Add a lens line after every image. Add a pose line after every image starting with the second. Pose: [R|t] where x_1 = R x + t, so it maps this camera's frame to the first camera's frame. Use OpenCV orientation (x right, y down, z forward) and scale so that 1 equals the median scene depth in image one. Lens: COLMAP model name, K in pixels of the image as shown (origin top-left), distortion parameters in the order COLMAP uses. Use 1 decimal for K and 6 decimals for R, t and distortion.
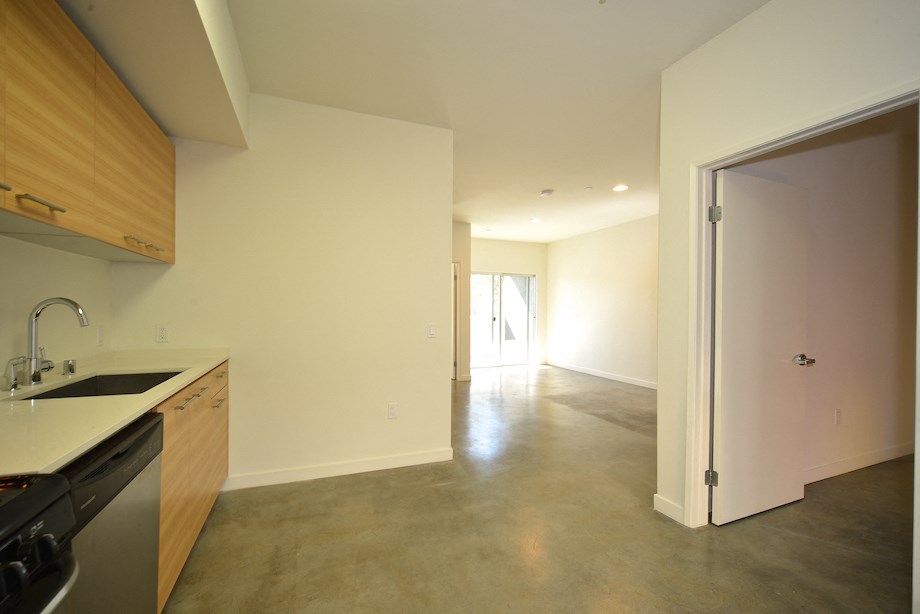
lens RADIAL K [[389.6, 0, 464.2], [0, 389.6, 310.7], [0, 0, 1]] dist [-0.004207, 0.000096]
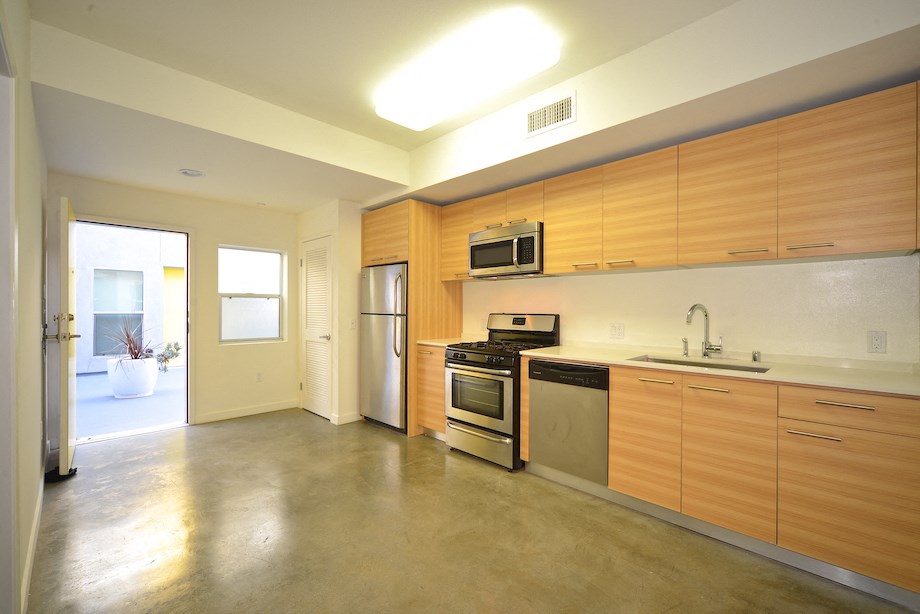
lens RADIAL K [[389.6, 0, 464.2], [0, 389.6, 310.7], [0, 0, 1]] dist [-0.004207, 0.000096]
pose [[-0.923156, -0.008444, -0.384332, 0.079588], [-0.011932, 0.999906, 0.006694, 0.000213], [0.384240, 0.010765, -0.923171, 0.386860]]
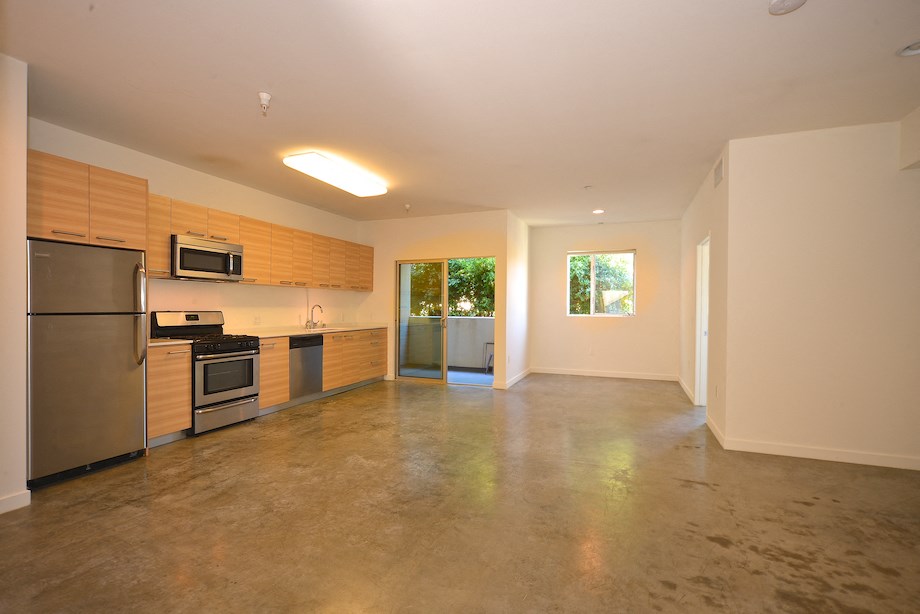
lens RADIAL K [[422.8, 0, 460.0], [0, 422.8, 307.0], [0, 0, 1]] dist [-0.011008, 0.000783]
pose [[0.717099, -0.005274, -0.696951, 0.468226], [-0.002587, 0.999944, -0.010228, 0.004867], [0.696966, 0.009137, 0.717046, -0.111637]]
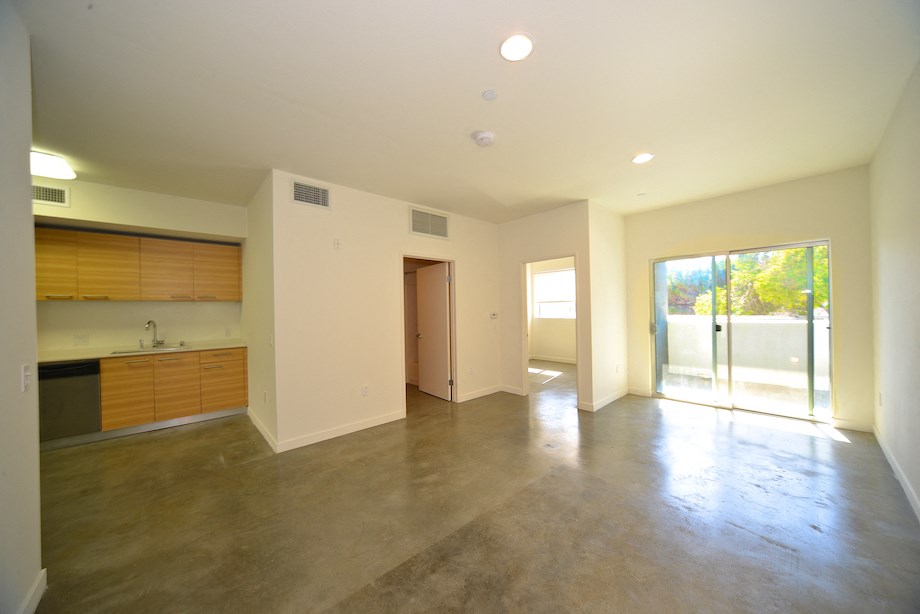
lens RADIAL K [[318.3, 0, 462.4], [0, 318.3, 308.7], [0, 0, 1]] dist [-0.008742, -0.000007]
pose [[0.344707, -0.015781, -0.938577, 0.395572], [0.015441, 0.999819, -0.011140, -0.010143], [0.938583, -0.010653, 0.344889, 0.453518]]
